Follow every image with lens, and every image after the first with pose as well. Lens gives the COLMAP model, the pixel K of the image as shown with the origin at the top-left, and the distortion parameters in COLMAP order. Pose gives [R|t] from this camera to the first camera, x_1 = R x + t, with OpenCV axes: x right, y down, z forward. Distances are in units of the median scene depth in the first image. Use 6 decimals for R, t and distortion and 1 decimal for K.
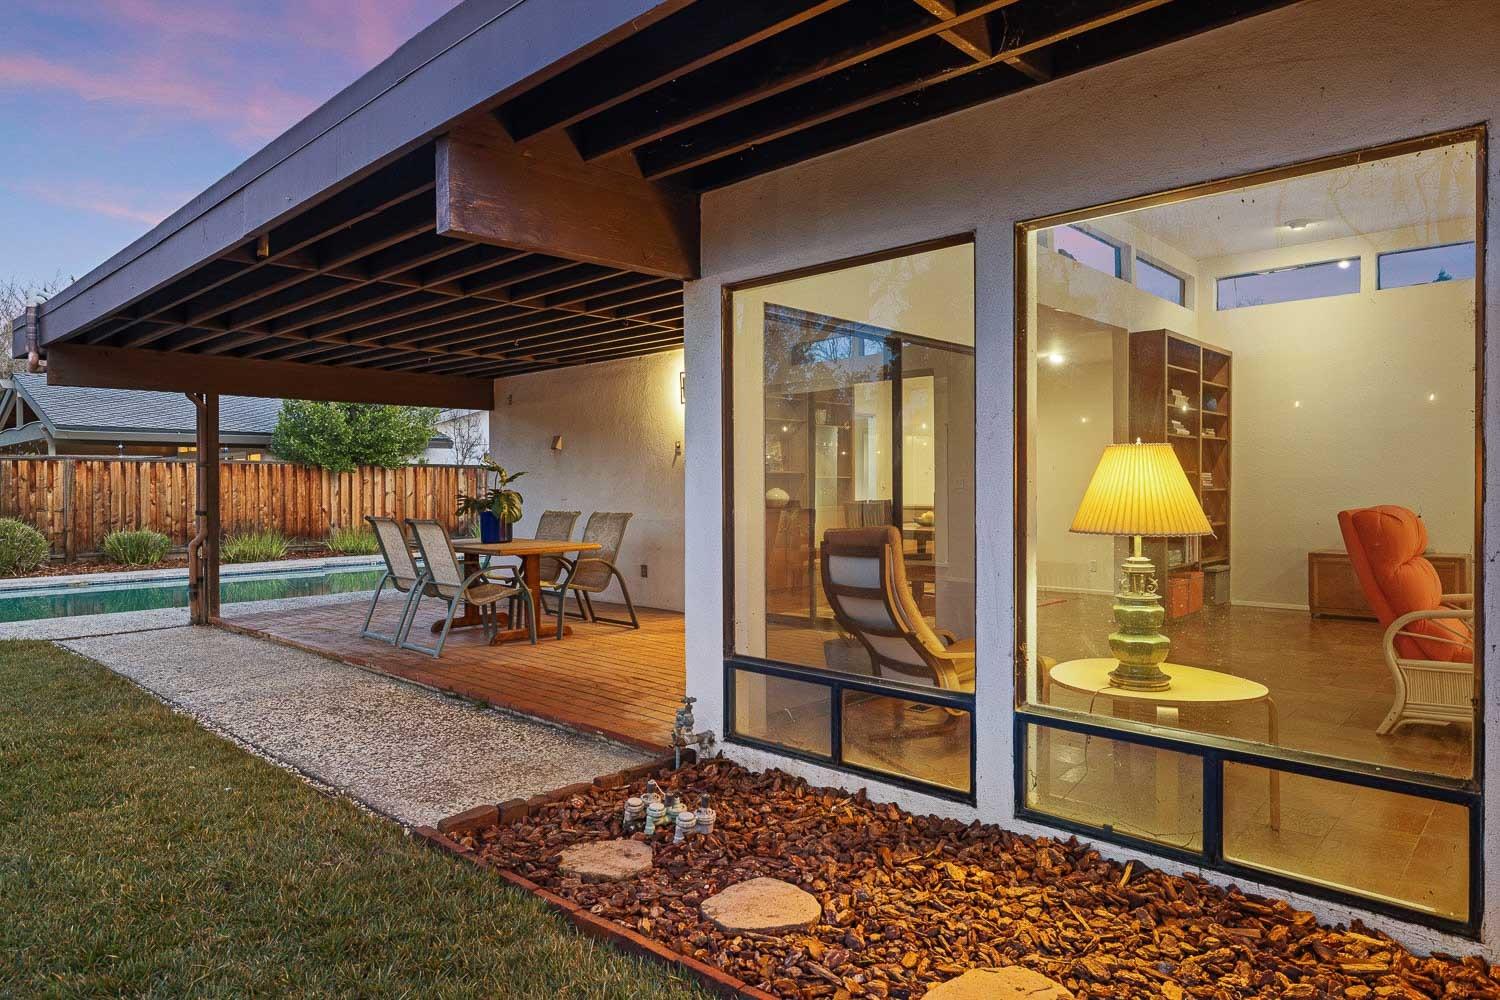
lens RADIAL K [[902.6, 0, 751.5], [0, 902.6, 495.6], [0, 0, 1]] dist [-0.002255, -0.001050]
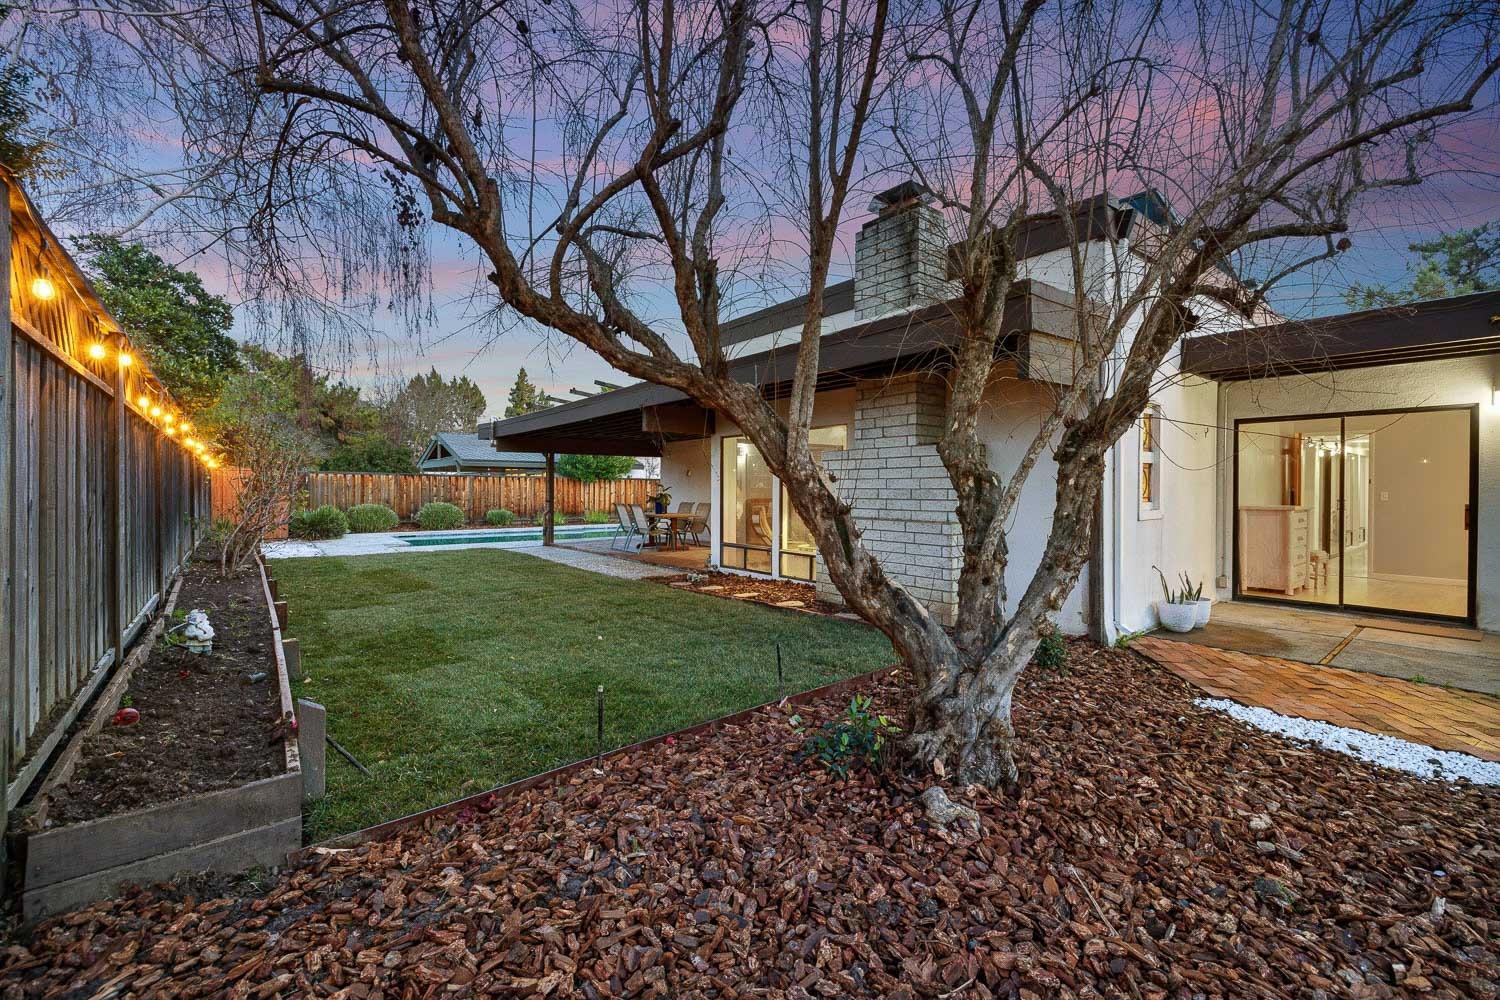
lens RADIAL K [[630.4, 0, 748.2], [0, 630.4, 494.2], [0, 0, 1]] dist [0.000673, -0.000293]
pose [[0.988035, 0.011986, -0.153761, 0.122838], [-0.012559, 0.999917, -0.002757, -0.001009], [0.153715, 0.004655, 0.988104, -0.381095]]
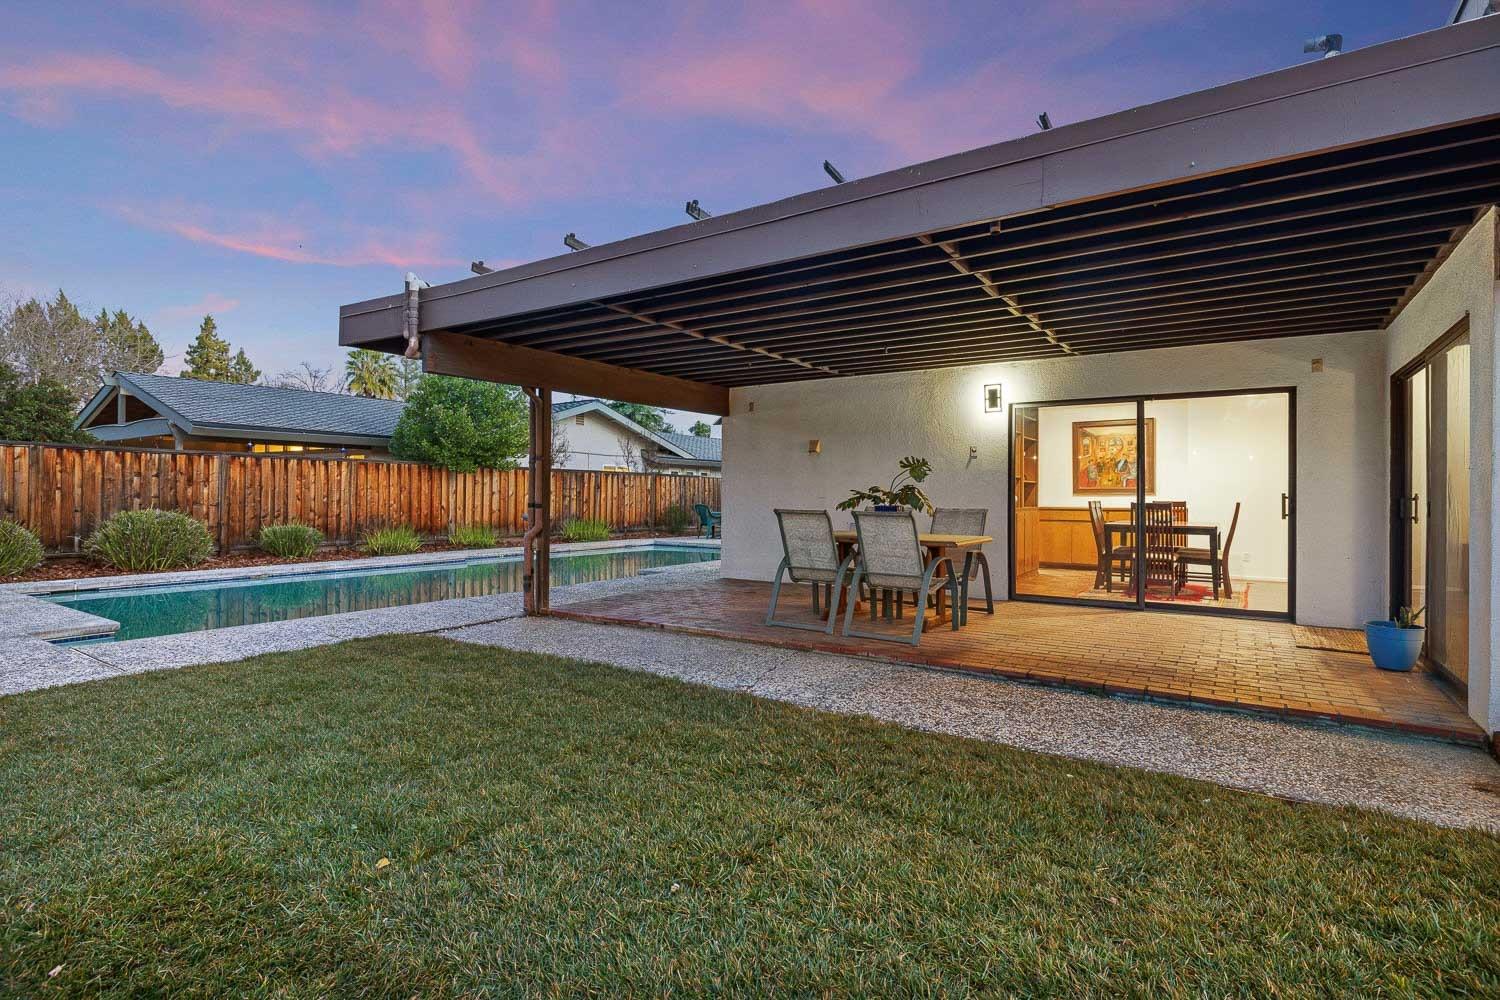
lens RADIAL K [[726.4, 0, 752.3], [0, 726.4, 497.7], [0, 0, 1]] dist [-0.005127, 0.000246]
pose [[0.987111, 0.012029, 0.159585, -0.297353], [-0.011066, 0.999915, -0.006919, 0.007915], [-0.159655, 0.005064, 0.987160, 0.090315]]
